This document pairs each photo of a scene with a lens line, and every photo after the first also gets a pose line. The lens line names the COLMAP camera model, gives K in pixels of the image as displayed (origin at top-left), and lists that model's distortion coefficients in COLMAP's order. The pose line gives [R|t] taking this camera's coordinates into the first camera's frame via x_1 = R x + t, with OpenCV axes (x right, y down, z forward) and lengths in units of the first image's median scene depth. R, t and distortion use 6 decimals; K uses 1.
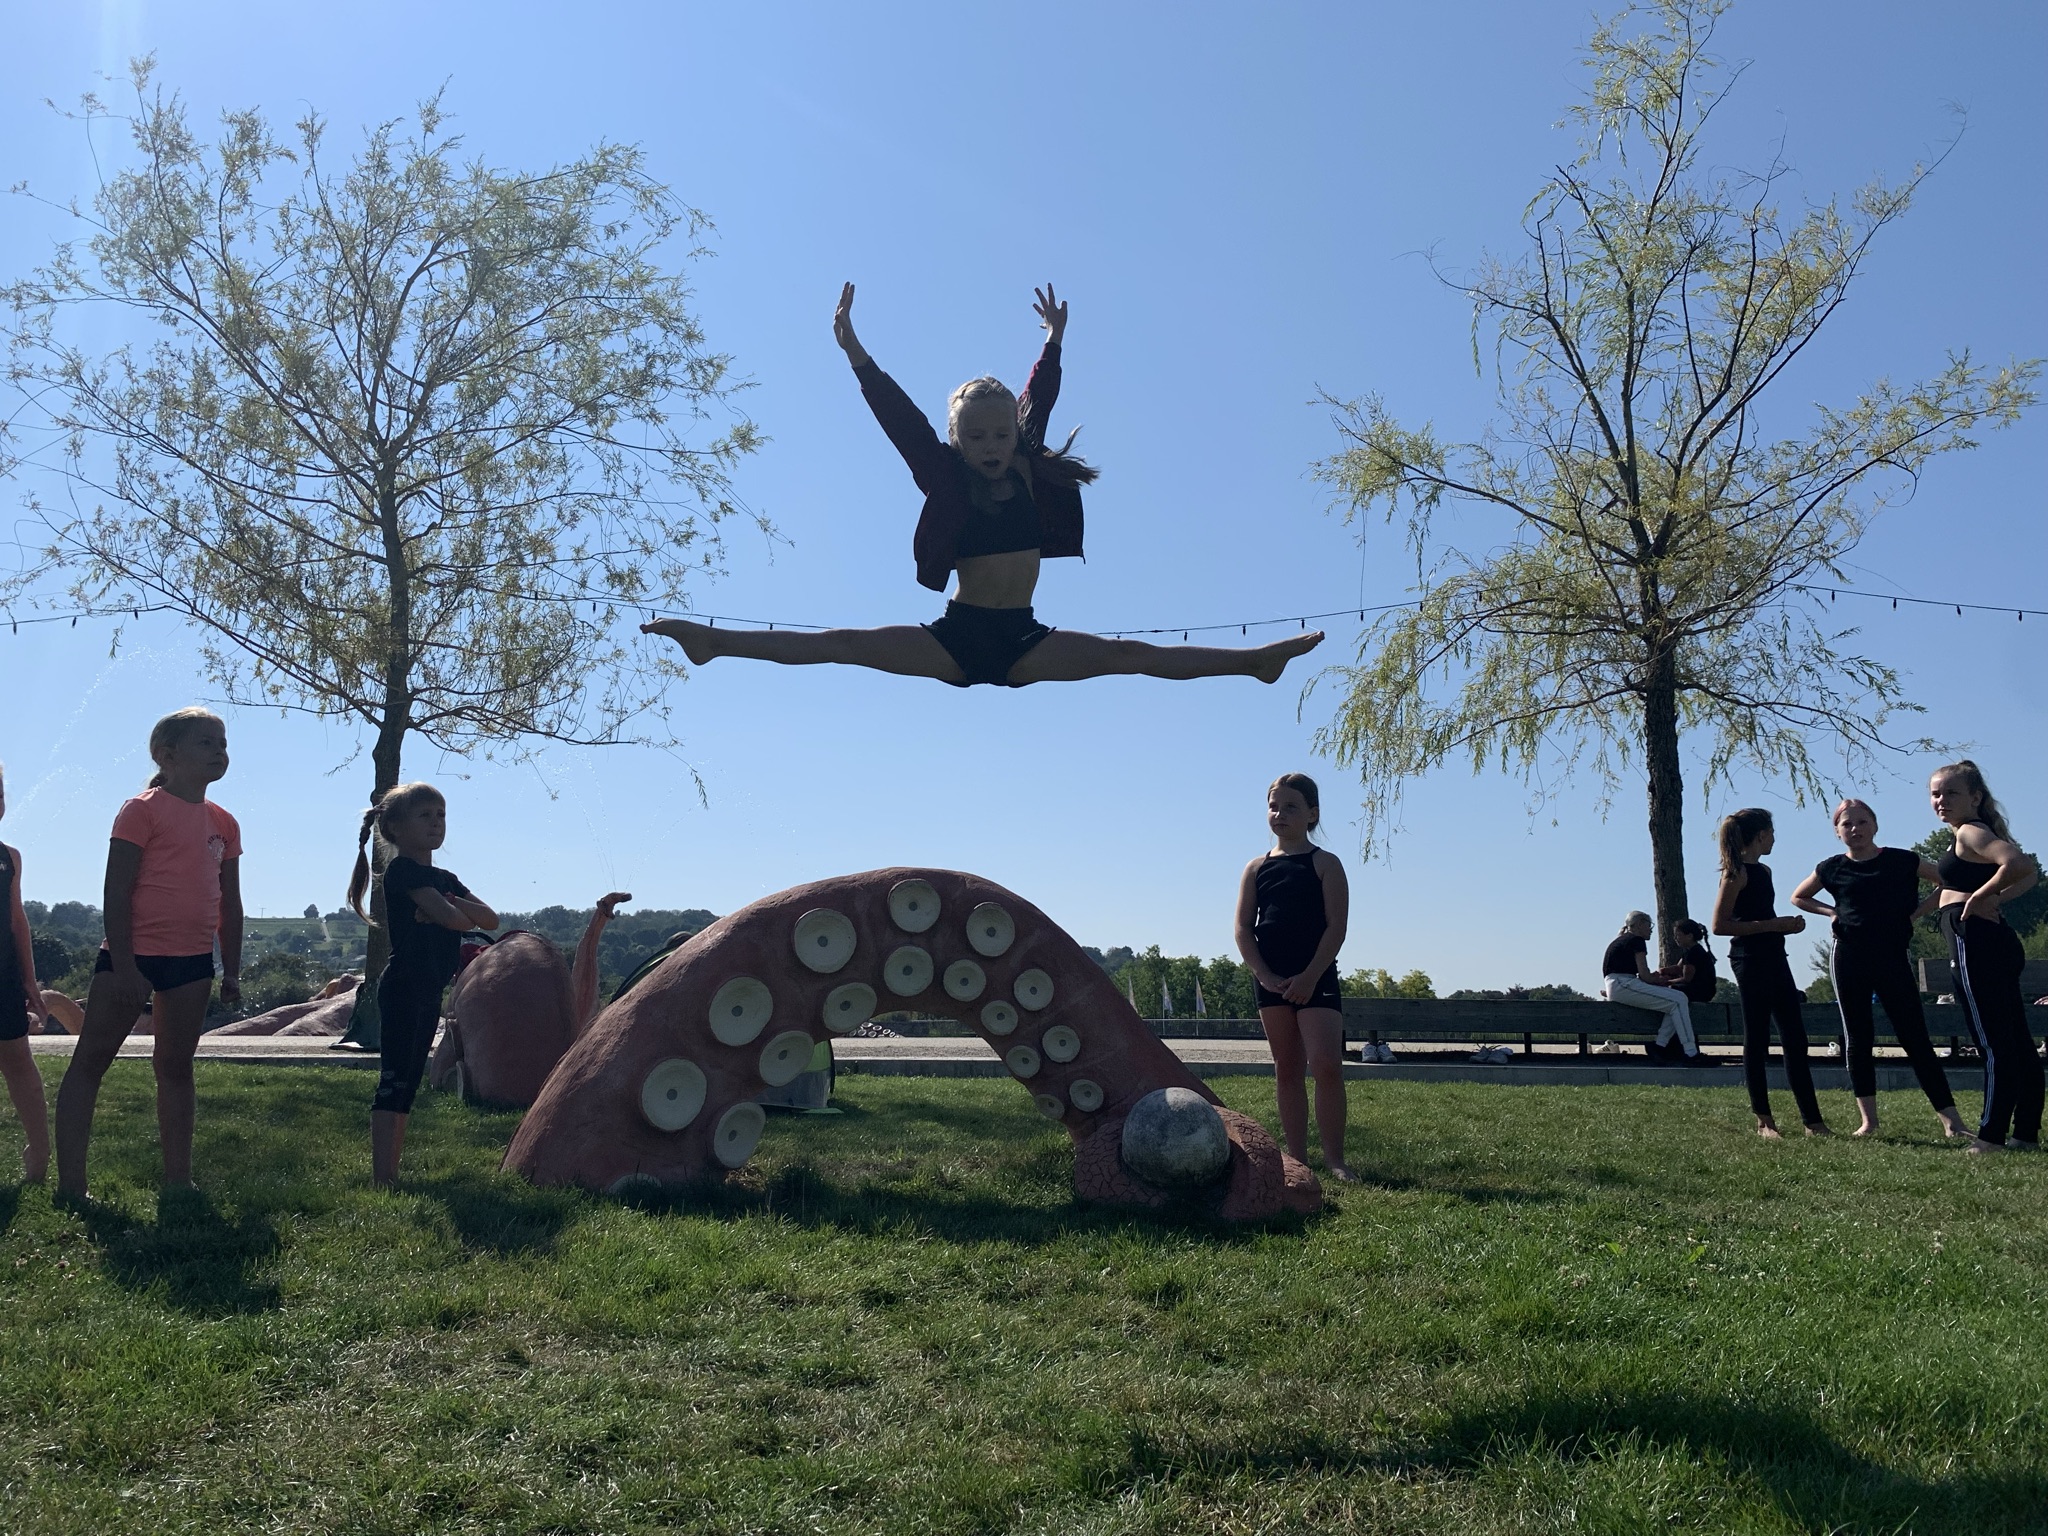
lens RADIAL K [[1455.2, 0, 1024.0], [0, 1455.2, 768.0], [0, 0, 1]] dist [-0.003567, 0.000491]
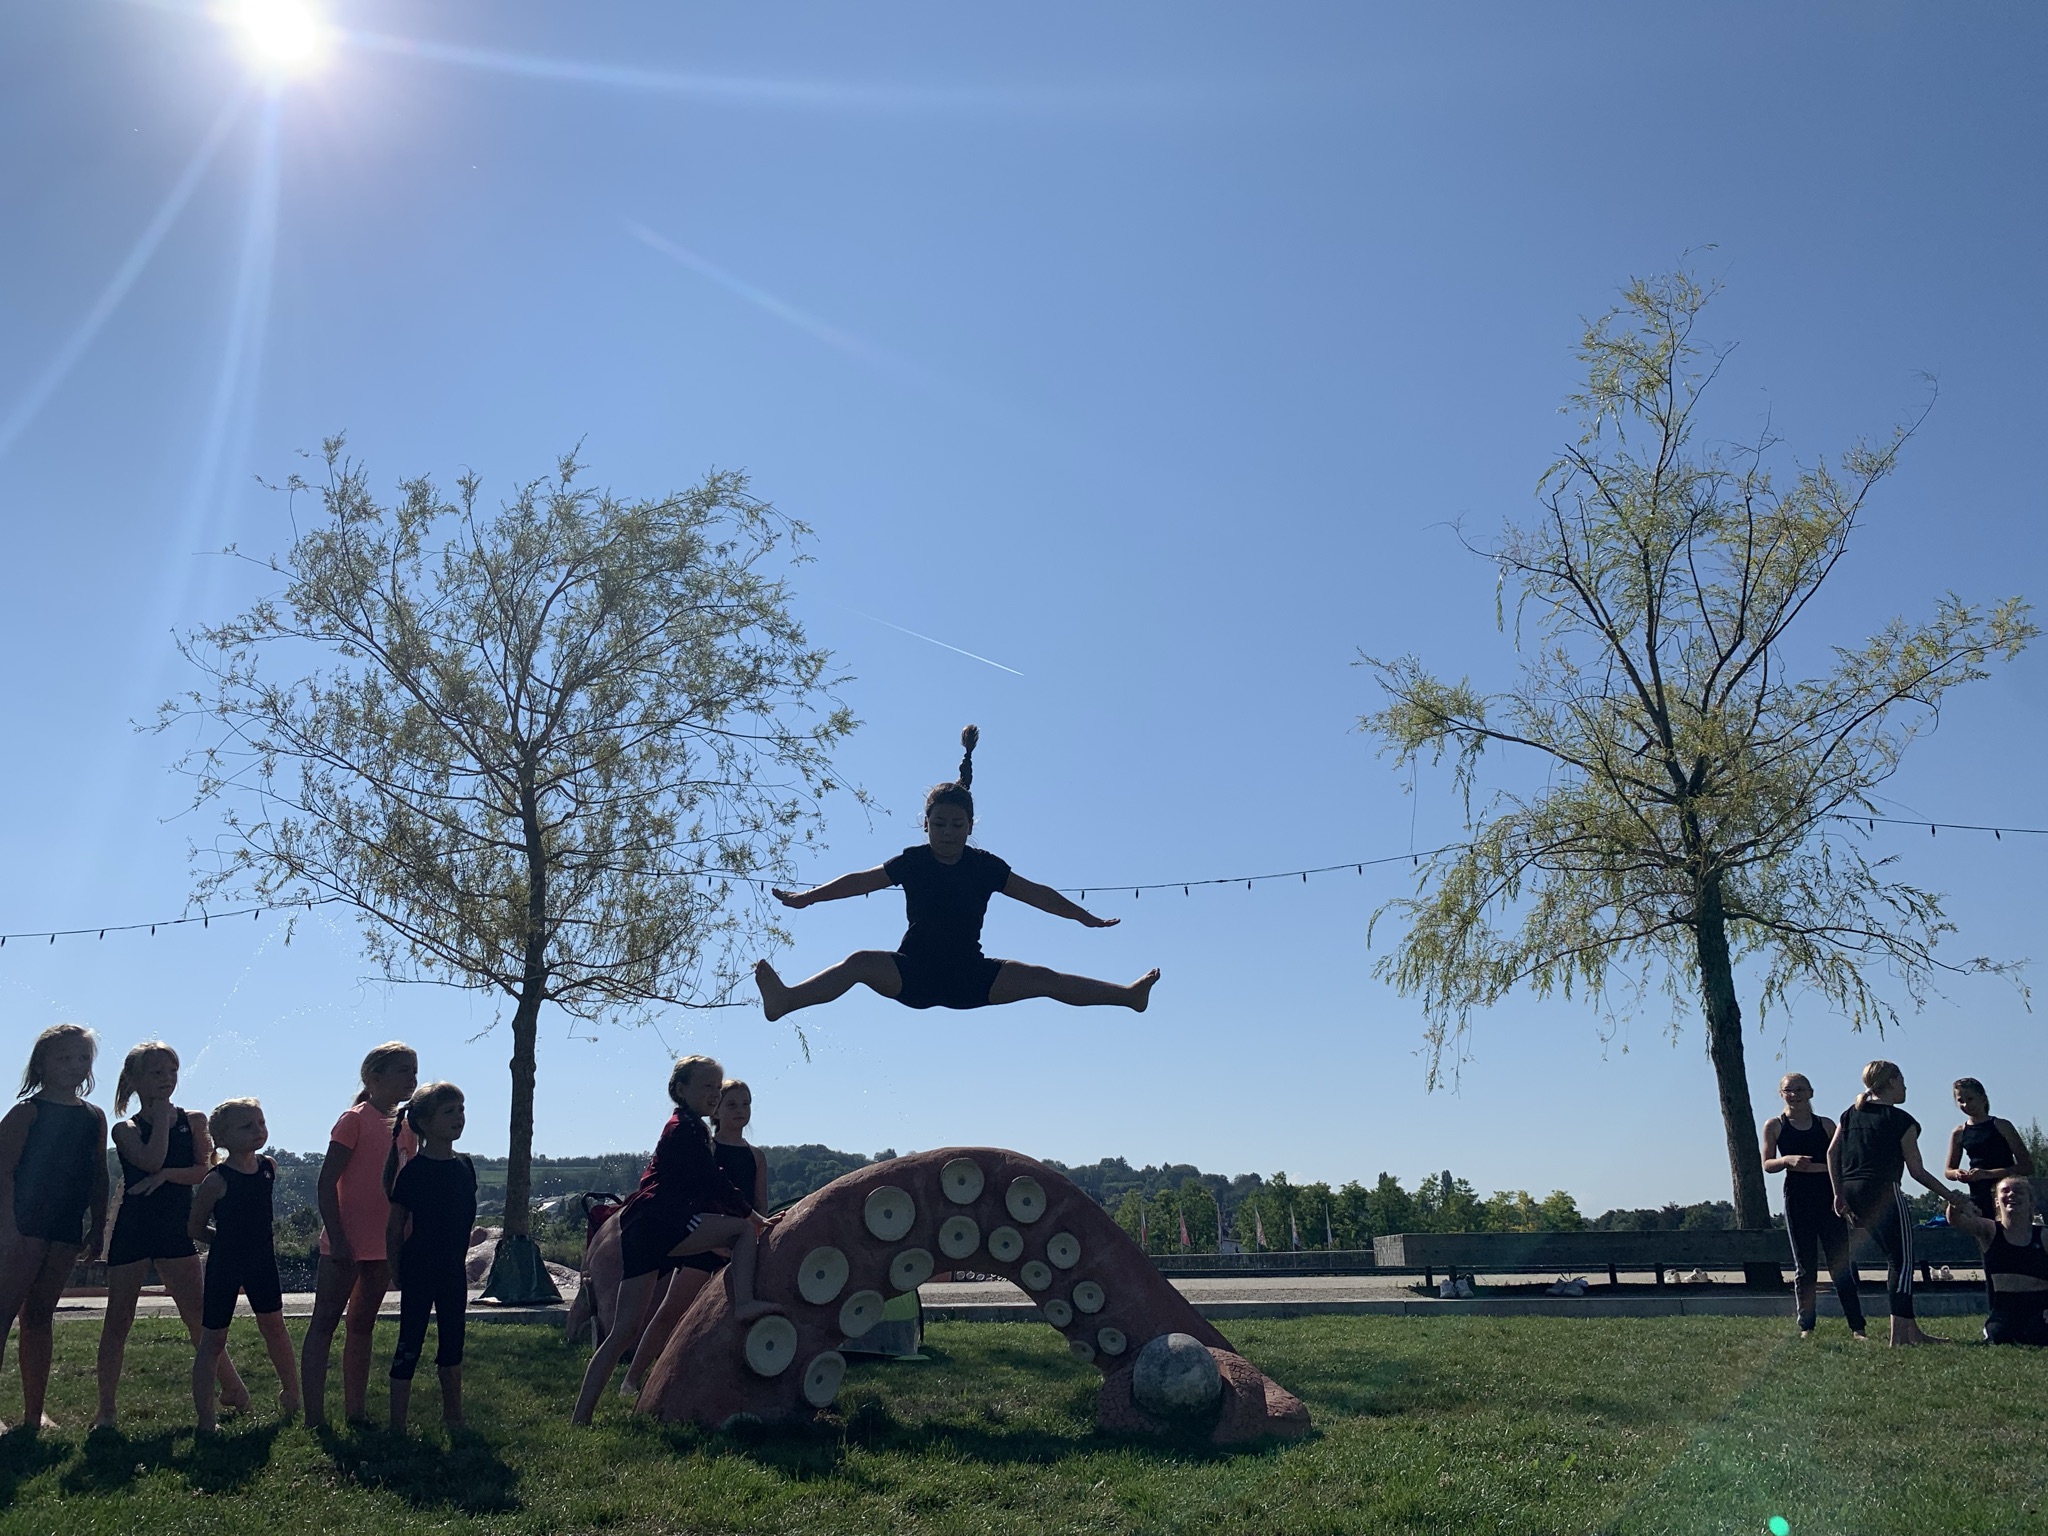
lens RADIAL K [[1483.3, 0, 1024.0], [0, 1483.3, 768.0], [0, 0, 1]] dist [0.003150, -0.045503]
pose [[0.995919, -0.048411, -0.076174, 0.032258], [0.036887, 0.988596, -0.146004, -0.024152], [0.082374, 0.142598, 0.986347, -0.102613]]
